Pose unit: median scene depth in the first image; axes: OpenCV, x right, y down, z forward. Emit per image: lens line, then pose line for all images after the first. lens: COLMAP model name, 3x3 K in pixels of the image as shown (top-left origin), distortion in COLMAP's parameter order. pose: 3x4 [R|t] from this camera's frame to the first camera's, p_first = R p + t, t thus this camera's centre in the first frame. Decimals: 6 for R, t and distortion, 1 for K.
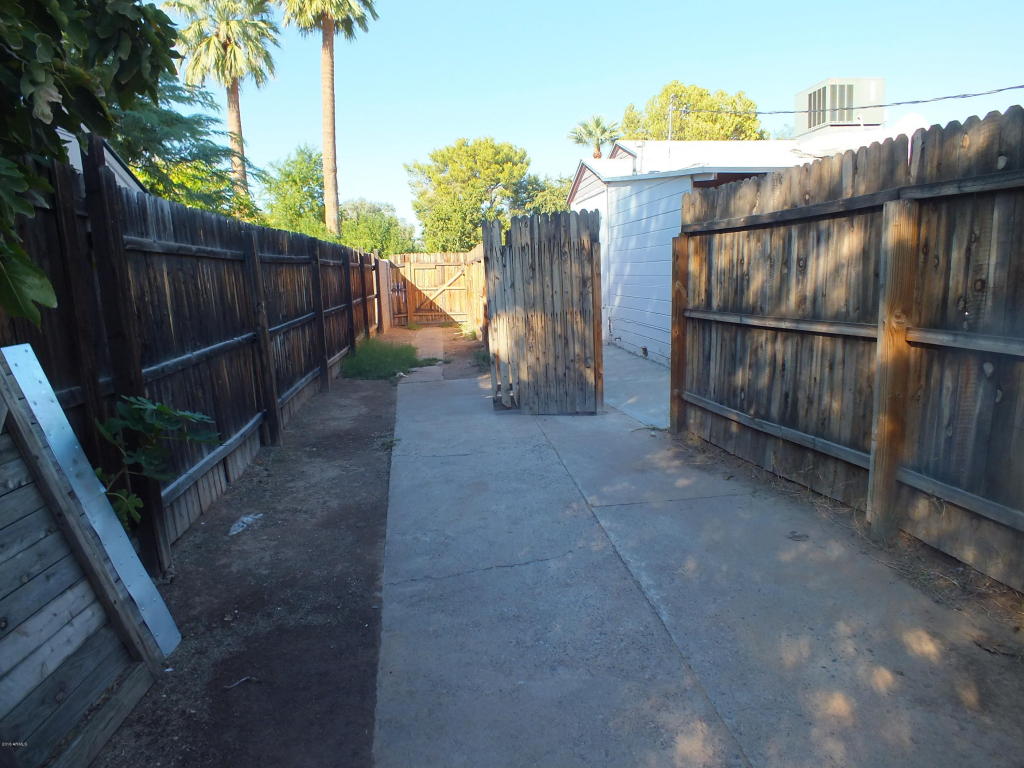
lens RADIAL K [[678.0, 0, 511.0], [0, 678.0, 382.5], [0, 0, 1]] dist [-0.050018, 0.013271]
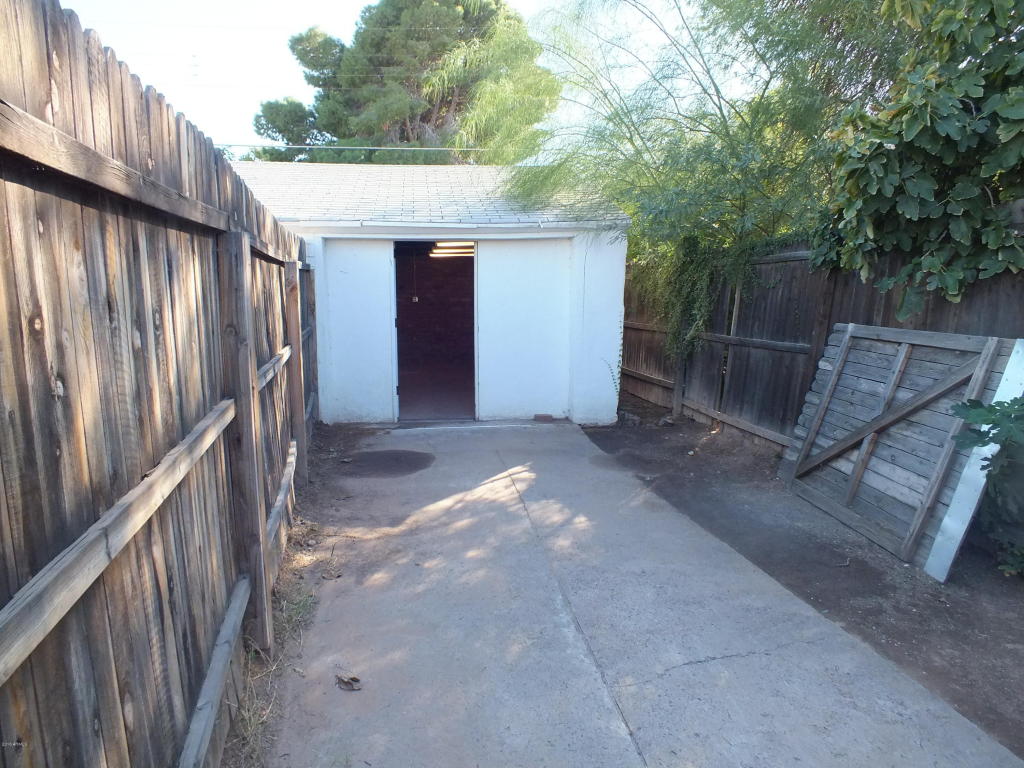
lens RADIAL K [[678.0, 0, 510.8], [0, 678.0, 384.5], [0, 0, 1]] dist [-0.050018, 0.013271]
pose [[-0.999245, 0.035894, -0.014871, 0.289888], [0.029747, 0.953007, 0.301485, -0.332346], [0.024993, 0.300815, -0.953355, 1.830306]]
